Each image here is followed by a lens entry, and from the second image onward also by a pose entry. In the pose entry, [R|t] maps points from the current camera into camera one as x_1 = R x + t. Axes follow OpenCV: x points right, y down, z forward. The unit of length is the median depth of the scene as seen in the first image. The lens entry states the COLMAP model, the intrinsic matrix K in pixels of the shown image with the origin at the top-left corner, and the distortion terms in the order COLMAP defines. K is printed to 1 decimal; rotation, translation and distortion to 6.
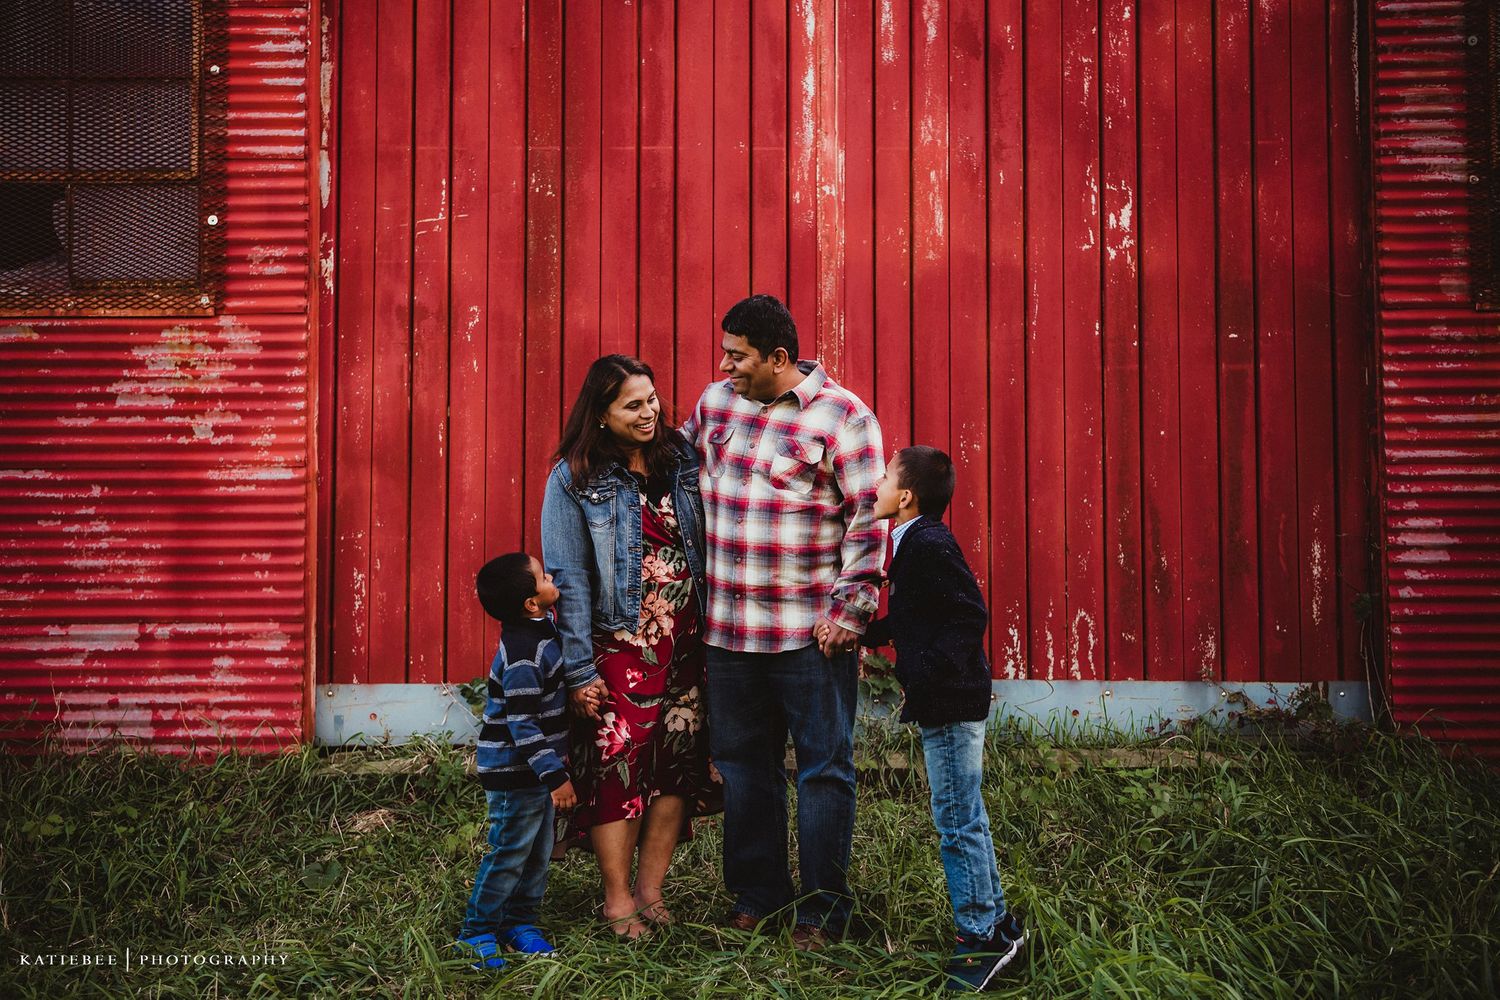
lens RADIAL K [[1674.7, 0, 753.2], [0, 1674.7, 503.3], [0, 0, 1]] dist [0.018934, 0.000000]
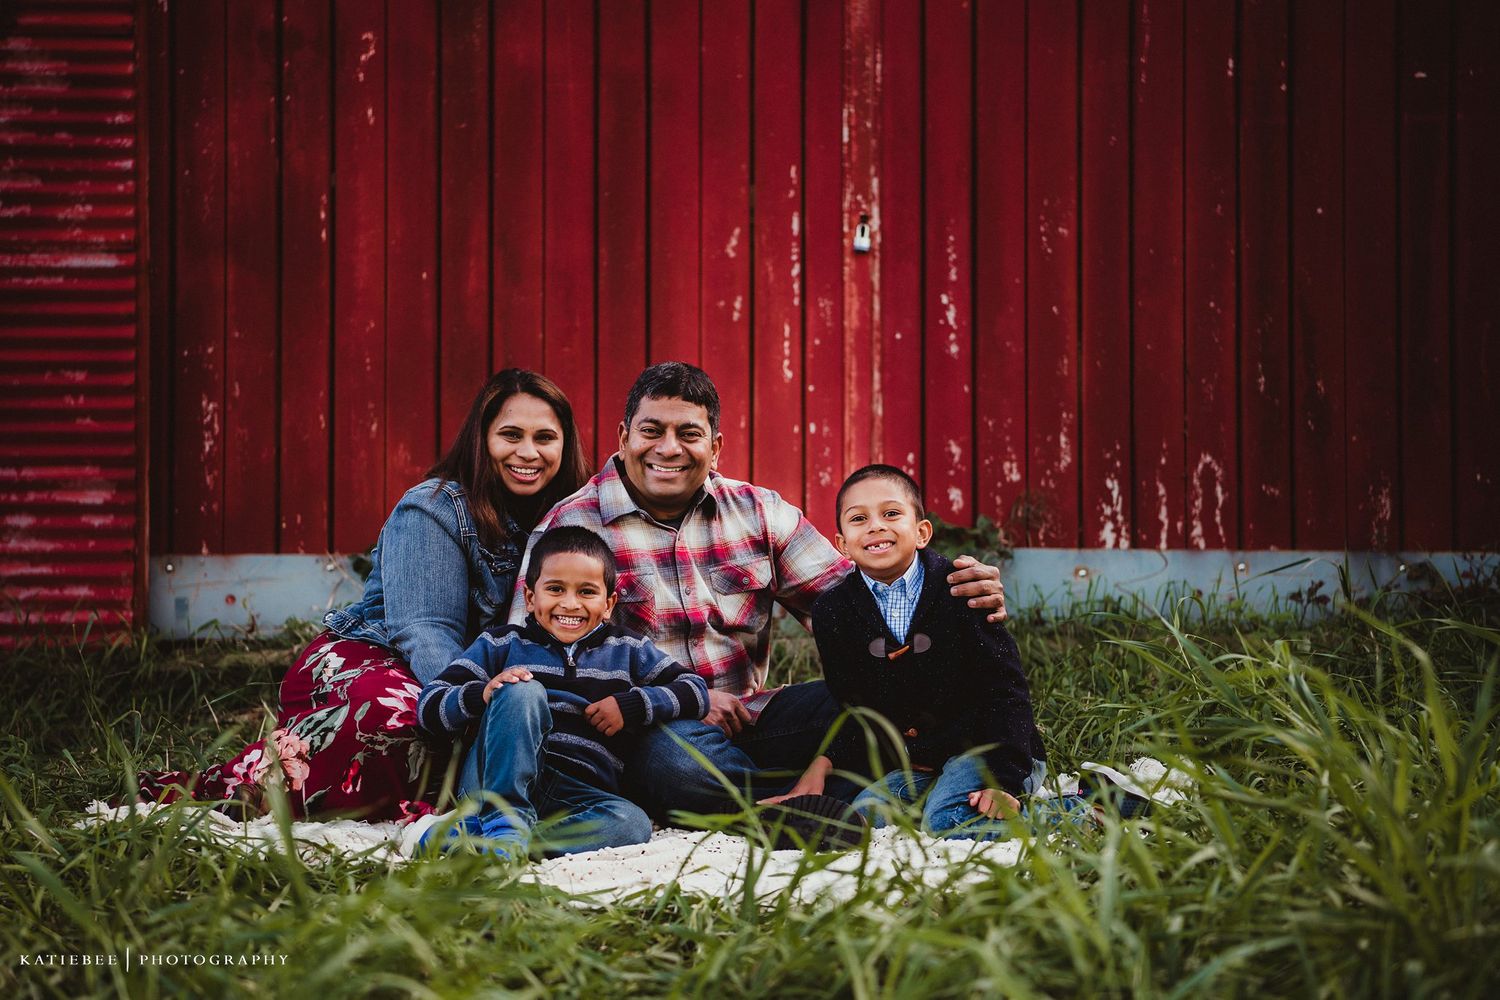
lens RADIAL K [[2975.8, 0, 751.1], [0, 2975.8, 497.3], [0, 0, 1]] dist [0.292518, 0.000000]
pose [[0.999372, 0.000756, 0.035421, -0.048634], [-0.000516, 0.999977, -0.006788, 0.091758], [-0.035425, 0.006766, 0.999349, -0.298821]]
